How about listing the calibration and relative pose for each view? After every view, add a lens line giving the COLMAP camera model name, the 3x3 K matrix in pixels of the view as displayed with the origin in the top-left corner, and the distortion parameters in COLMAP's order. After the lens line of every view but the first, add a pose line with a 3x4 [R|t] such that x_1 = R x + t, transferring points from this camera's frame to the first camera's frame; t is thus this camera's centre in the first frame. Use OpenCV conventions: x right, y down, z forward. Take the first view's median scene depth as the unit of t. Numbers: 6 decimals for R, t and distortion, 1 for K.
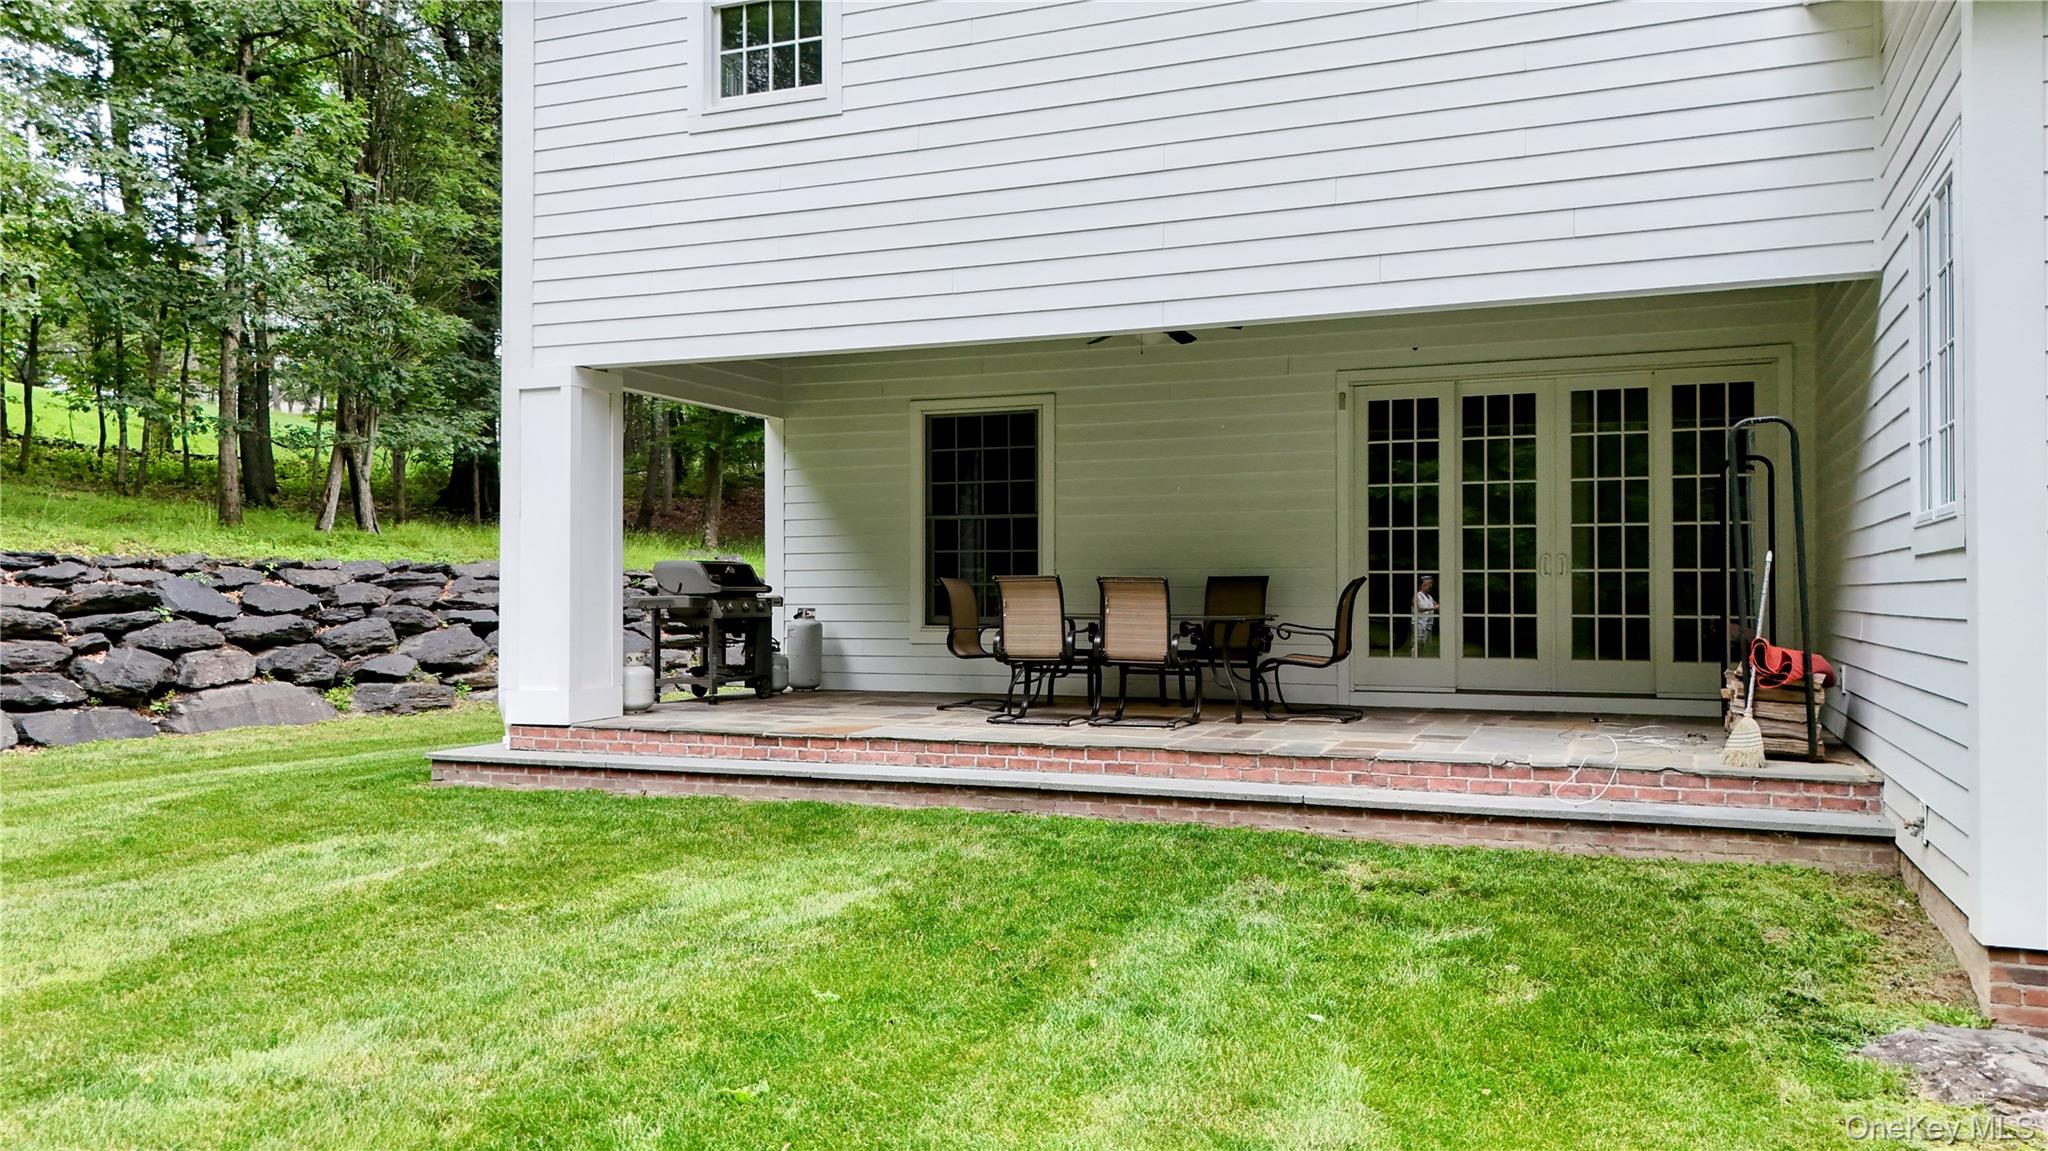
lens RADIAL K [[1498.6, 0, 1029.1], [0, 1498.6, 568.5], [0, 0, 1]] dist [0.057192, -0.040076]
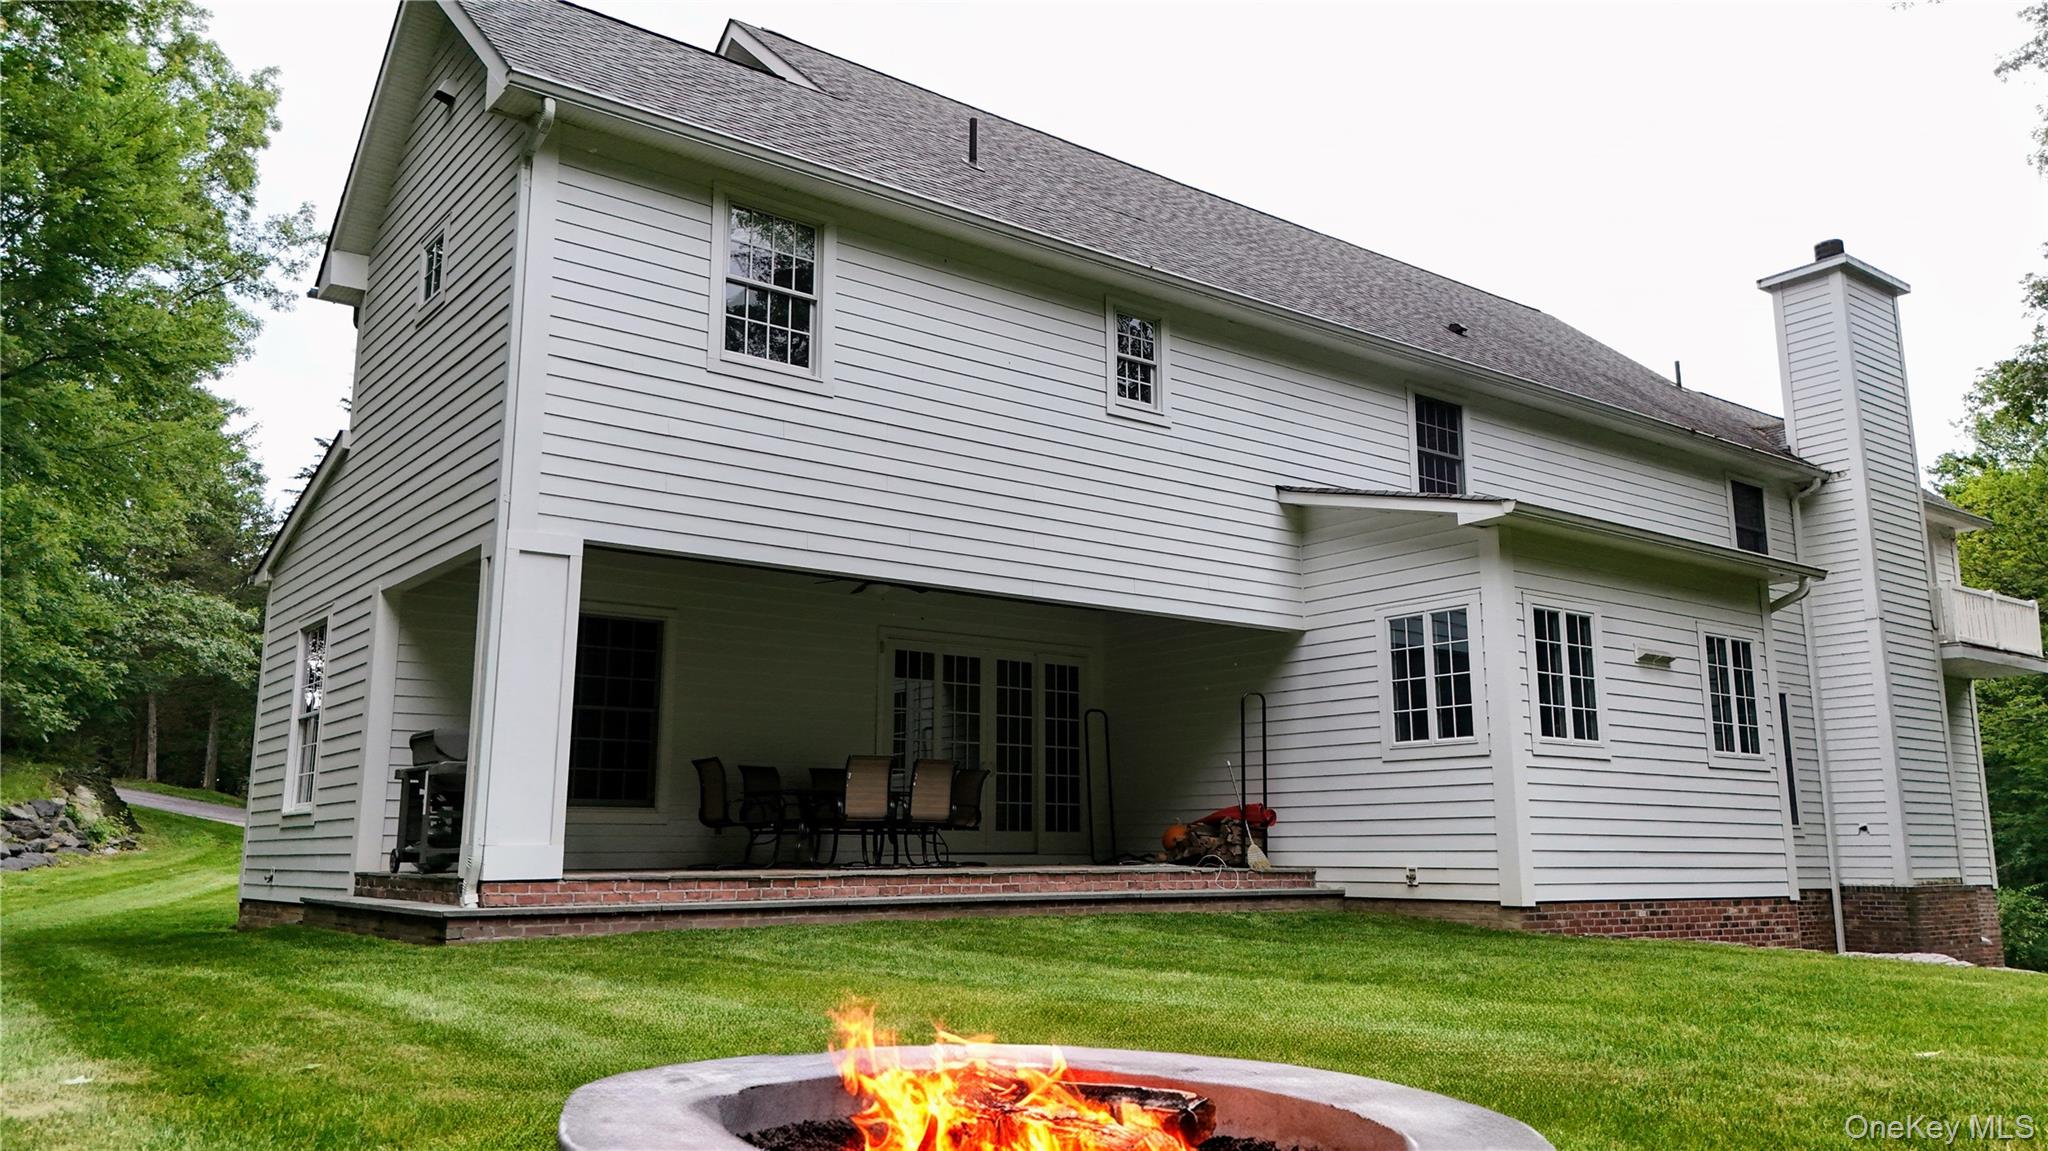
lens RADIAL K [[1498.6, 0, 1025.9], [0, 1498.6, 560.9], [0, 0, 1]] dist [0.057192, -0.040076]
pose [[0.508079, 0.164245, 0.845505, -0.988279], [-0.013596, 0.983057, -0.182795, 0.069665], [-0.861203, 0.081378, 0.501704, 0.174203]]
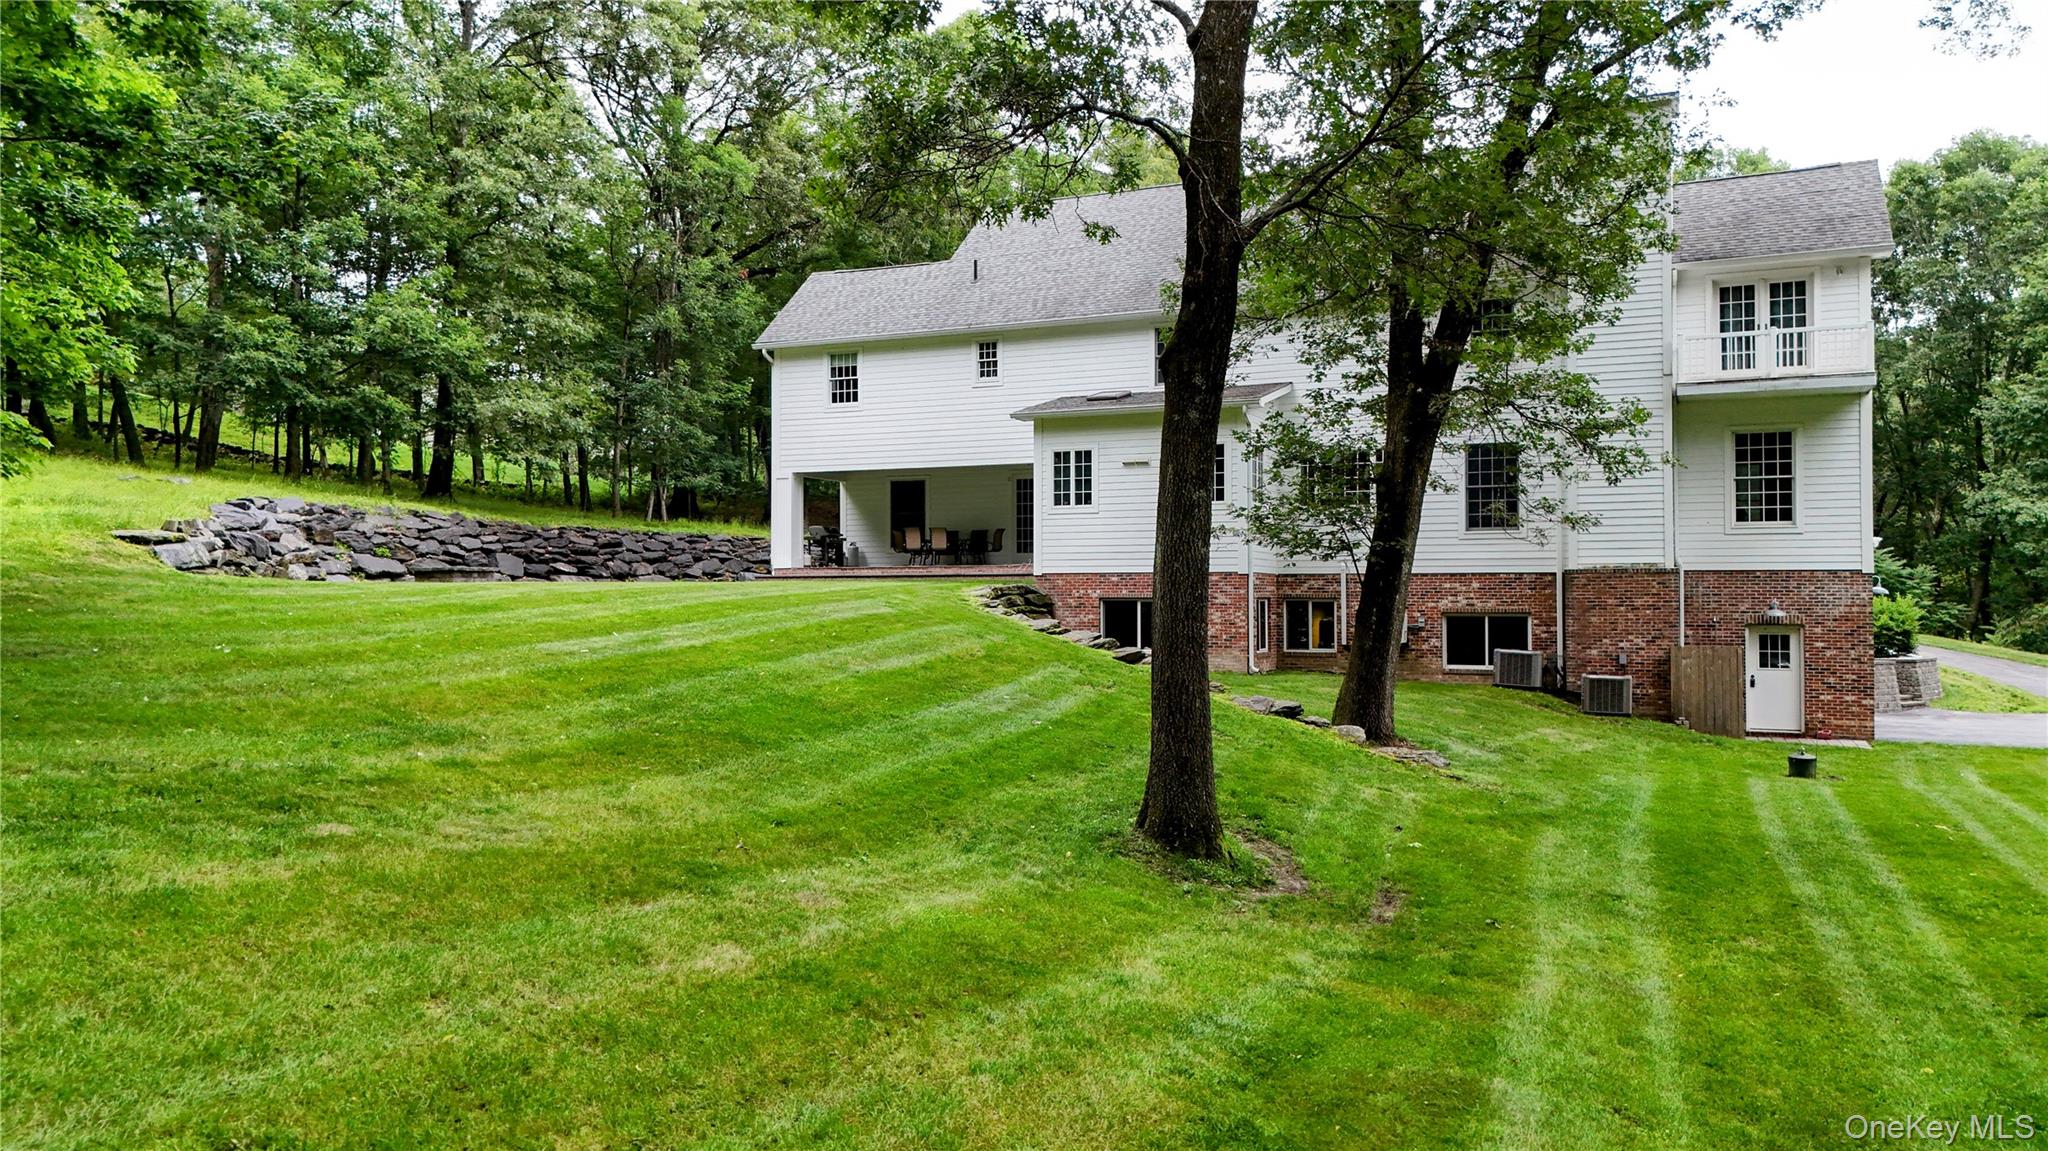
lens RADIAL K [[1498.6, 0, 1027.1], [0, 1498.6, 581.0], [0, 0, 1]] dist [0.057192, -0.040076]
pose [[0.999734, -0.002308, -0.022947, 0.345909], [0.002398, 0.999990, 0.003885, 0.115224], [0.022937, -0.003939, 0.999729, -2.560849]]
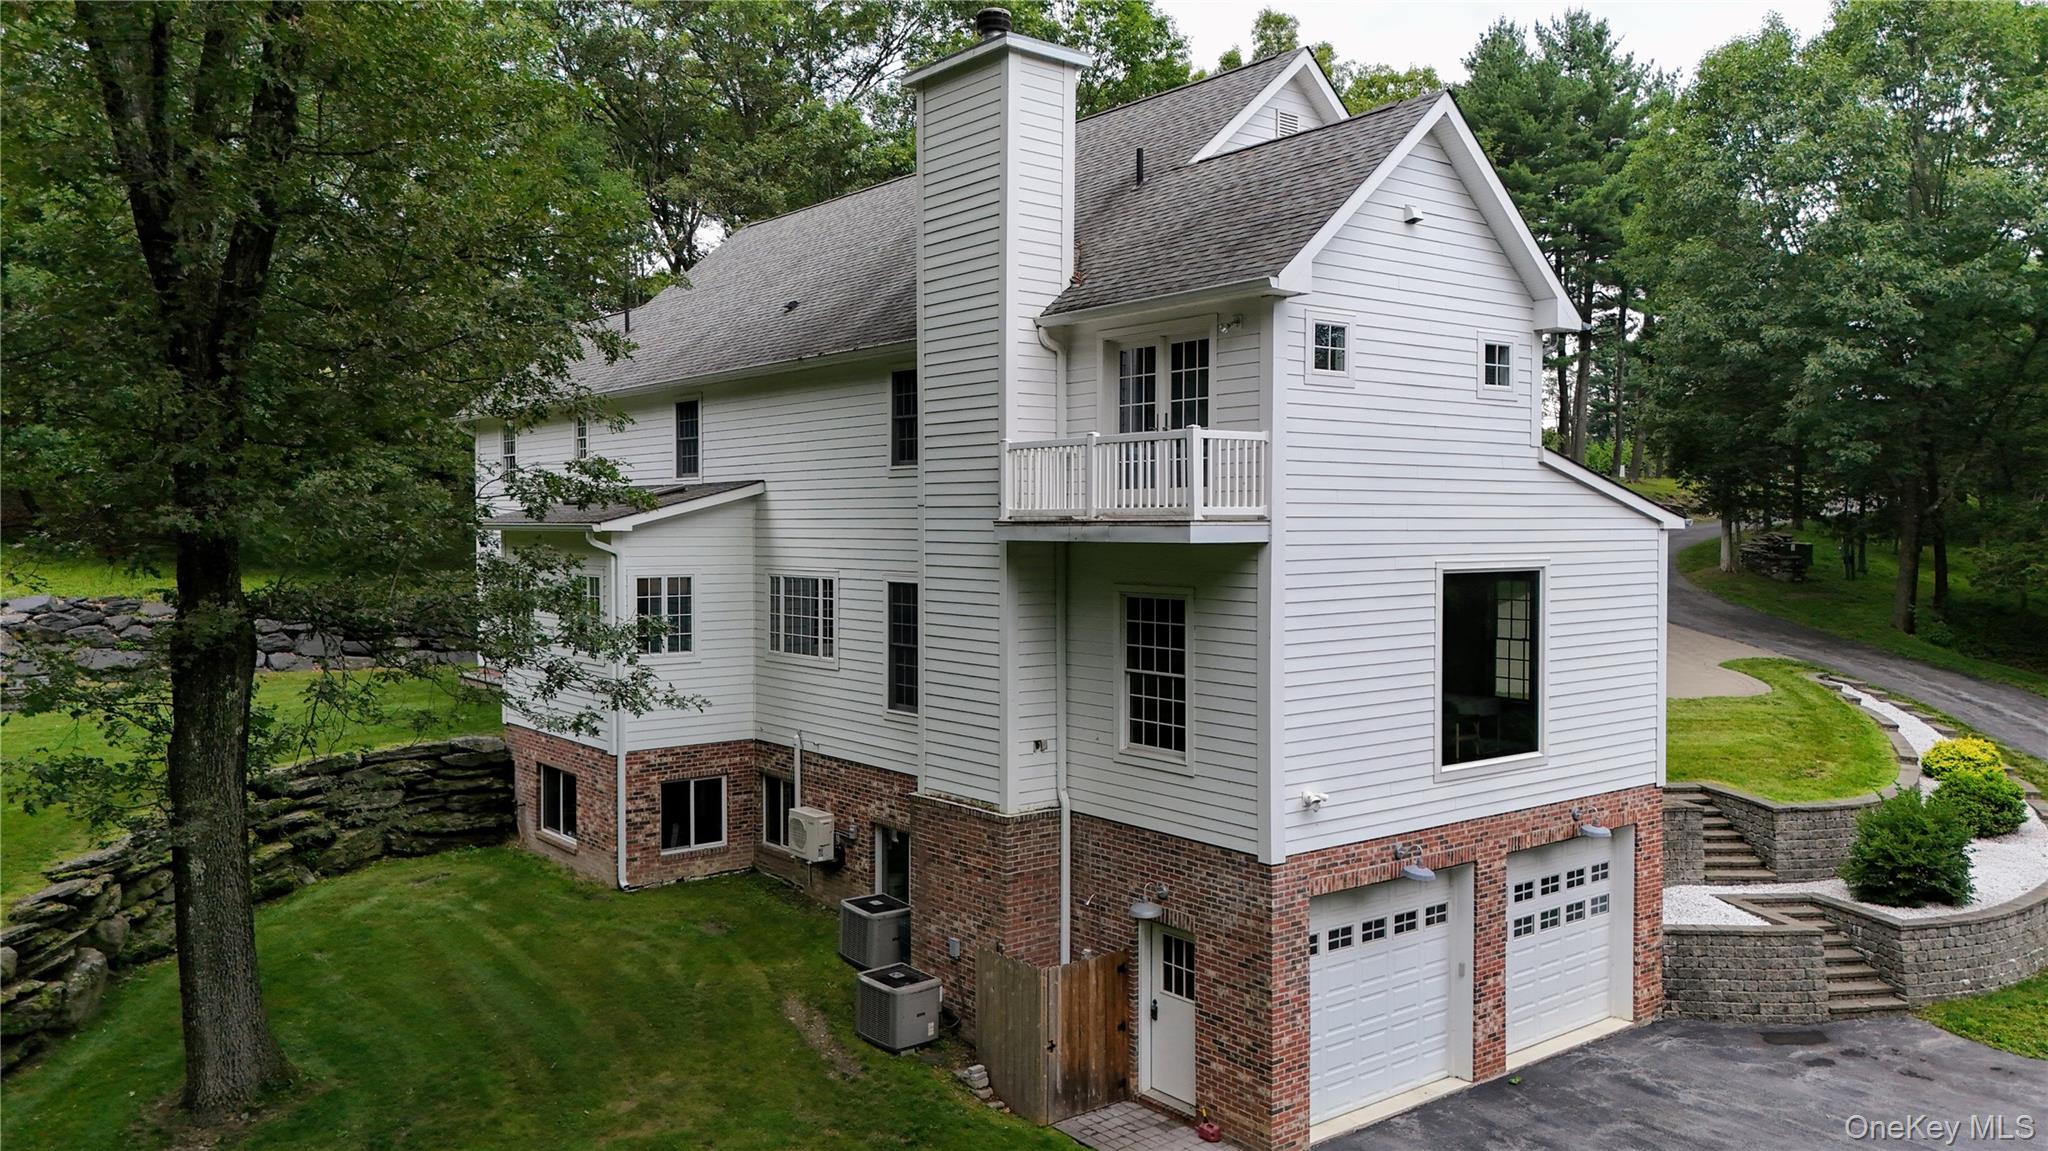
lens RADIAL K [[1498.6, 0, 1037.9], [0, 1498.6, 567.4], [0, 0, 1]] dist [0.057192, -0.040076]
pose [[0.874758, 0.017487, -0.484244, 2.253337], [-0.000787, 0.999399, 0.034669, -0.222873], [0.484559, -0.029946, 0.874246, -1.270237]]
